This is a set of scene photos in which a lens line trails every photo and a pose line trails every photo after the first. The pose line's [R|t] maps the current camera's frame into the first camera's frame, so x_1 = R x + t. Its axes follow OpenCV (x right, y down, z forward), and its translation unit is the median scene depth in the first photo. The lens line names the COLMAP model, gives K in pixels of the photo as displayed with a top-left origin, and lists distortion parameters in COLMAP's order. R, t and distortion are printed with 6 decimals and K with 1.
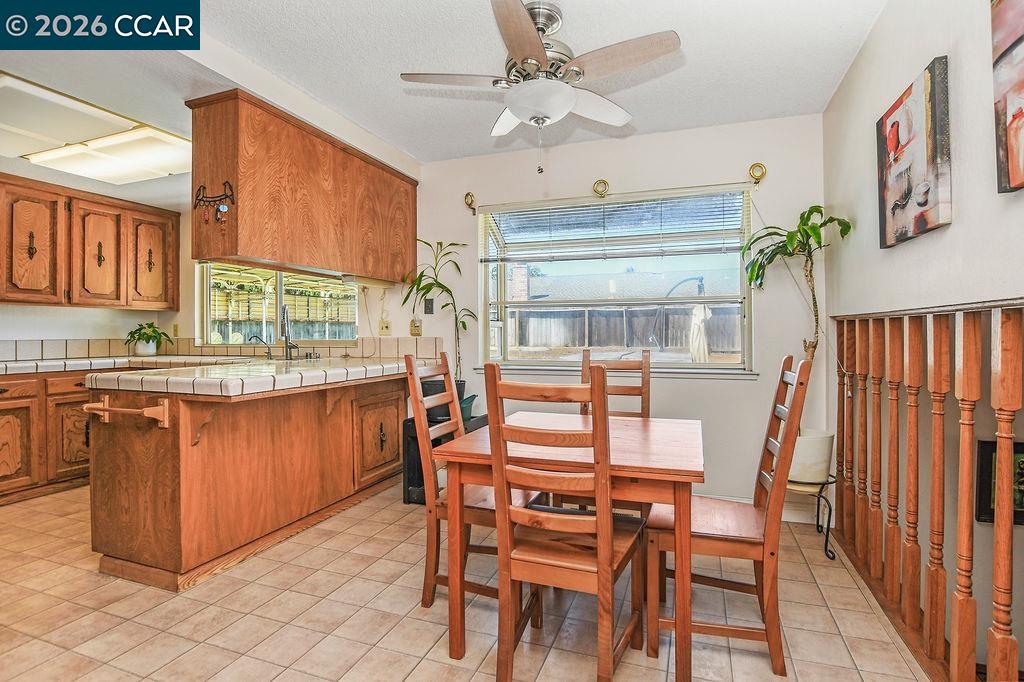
lens RADIAL K [[493.4, 0, 522.4], [0, 493.4, 333.0], [0, 0, 1]] dist [-0.019730, -0.000645]
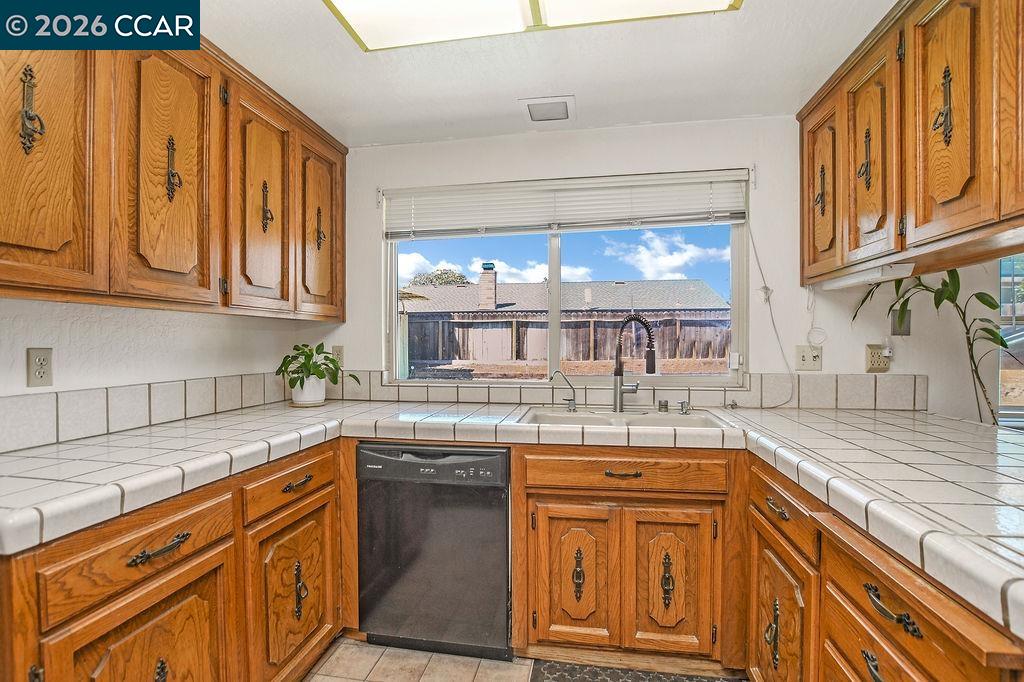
lens RADIAL K [[493.4, 0, 502.8], [0, 493.4, 348.4], [0, 0, 1]] dist [-0.019730, -0.000645]
pose [[0.986820, 0.002321, 0.161806, -0.760053], [-0.004715, 0.999885, 0.014414, -0.029049], [-0.161754, -0.014987, 0.986717, 0.502104]]
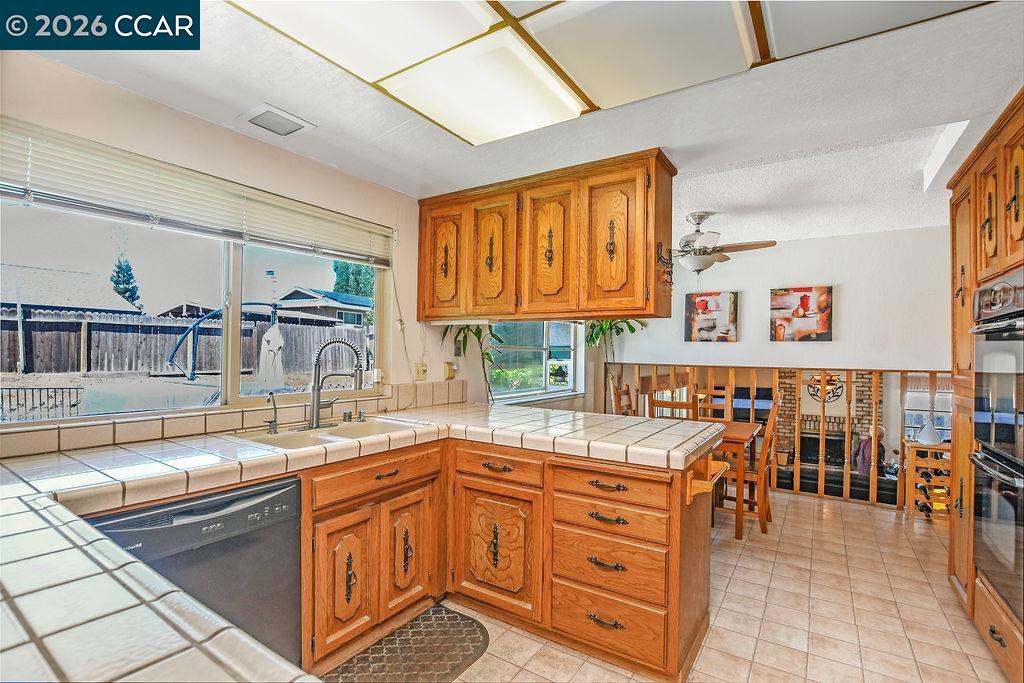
lens RADIAL K [[478.2, 0, 511.2], [0, 478.2, 349.1], [0, 0, 1]] dist [-0.005027, -0.000221]
pose [[0.248362, 0.017151, 0.968515, -1.069829], [-0.019570, 0.999728, -0.012685, -0.042747], [-0.968470, -0.015804, 0.248630, 0.672559]]
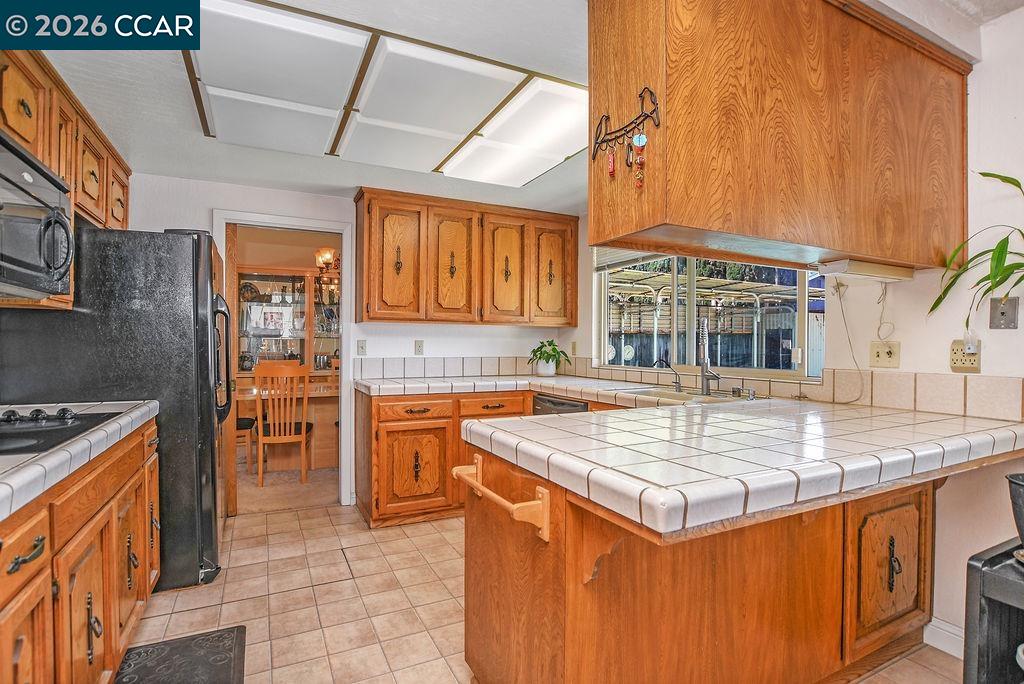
lens RADIAL K [[490.0, 0, 500.7], [0, 490.0, 347.5], [0, 0, 1]] dist [-0.027158, -0.000237]
pose [[0.714714, 0.015352, -0.699248, -0.216495], [-0.008301, 0.999875, 0.013468, -0.022138], [0.699368, -0.003821, 0.714752, 0.322923]]
